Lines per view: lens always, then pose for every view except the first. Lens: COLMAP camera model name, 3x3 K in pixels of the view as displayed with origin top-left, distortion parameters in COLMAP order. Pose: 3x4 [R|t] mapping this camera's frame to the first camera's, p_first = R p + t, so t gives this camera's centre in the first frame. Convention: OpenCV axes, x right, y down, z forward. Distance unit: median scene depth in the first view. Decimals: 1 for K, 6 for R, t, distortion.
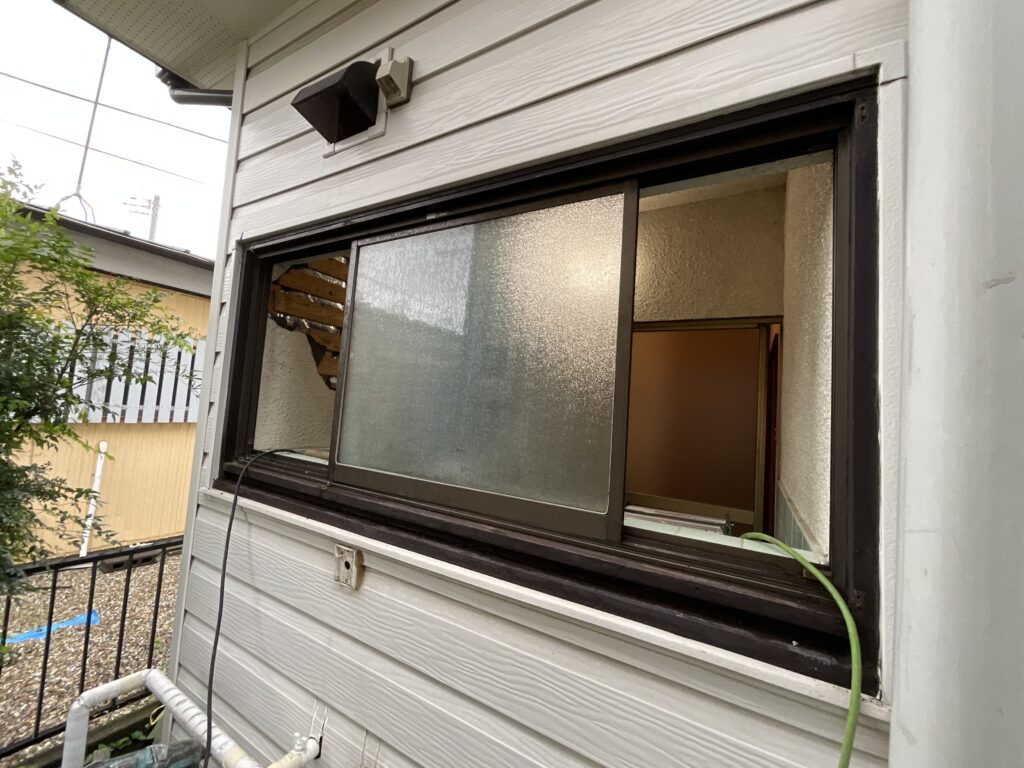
lens RADIAL K [[409.2, 0, 517.4], [0, 409.2, 386.8], [0, 0, 1]] dist [-0.001947, 0.000043]
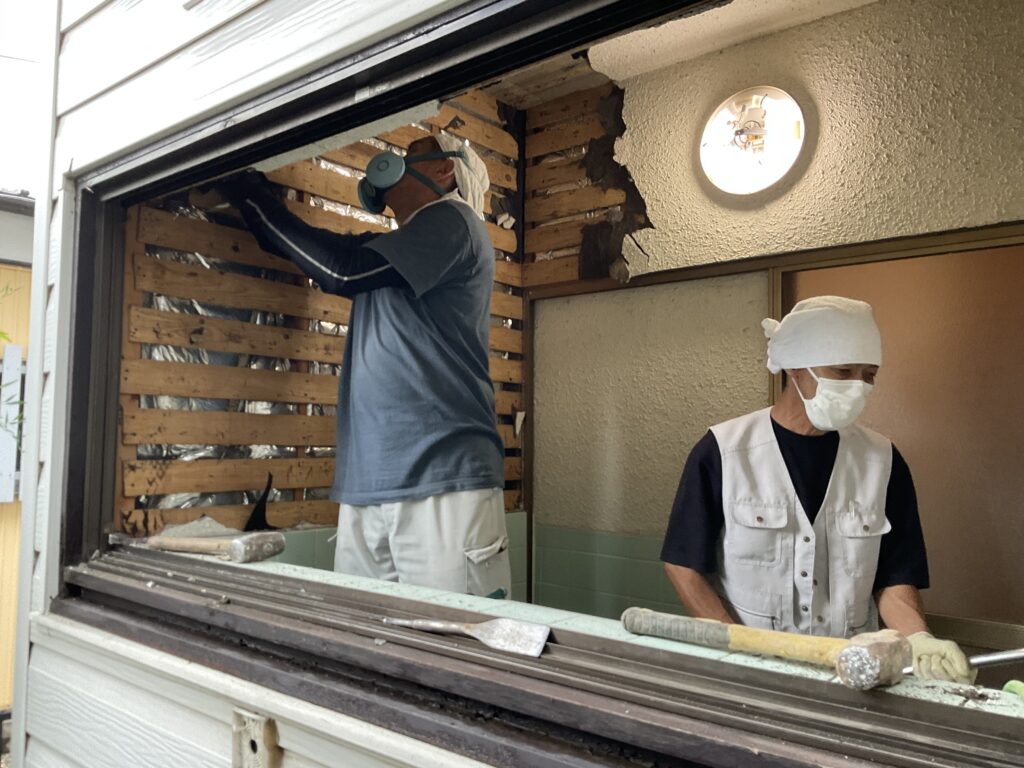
lens RADIAL K [[899.1, 0, 510.9], [0, 899.1, 379.3], [0, 0, 1]] dist [0.025628, -0.033551]
pose [[0.976386, -0.065959, -0.205717, 0.197430], [0.060684, 0.997649, -0.031854, 0.005309], [0.207334, 0.018618, 0.978093, -0.118573]]
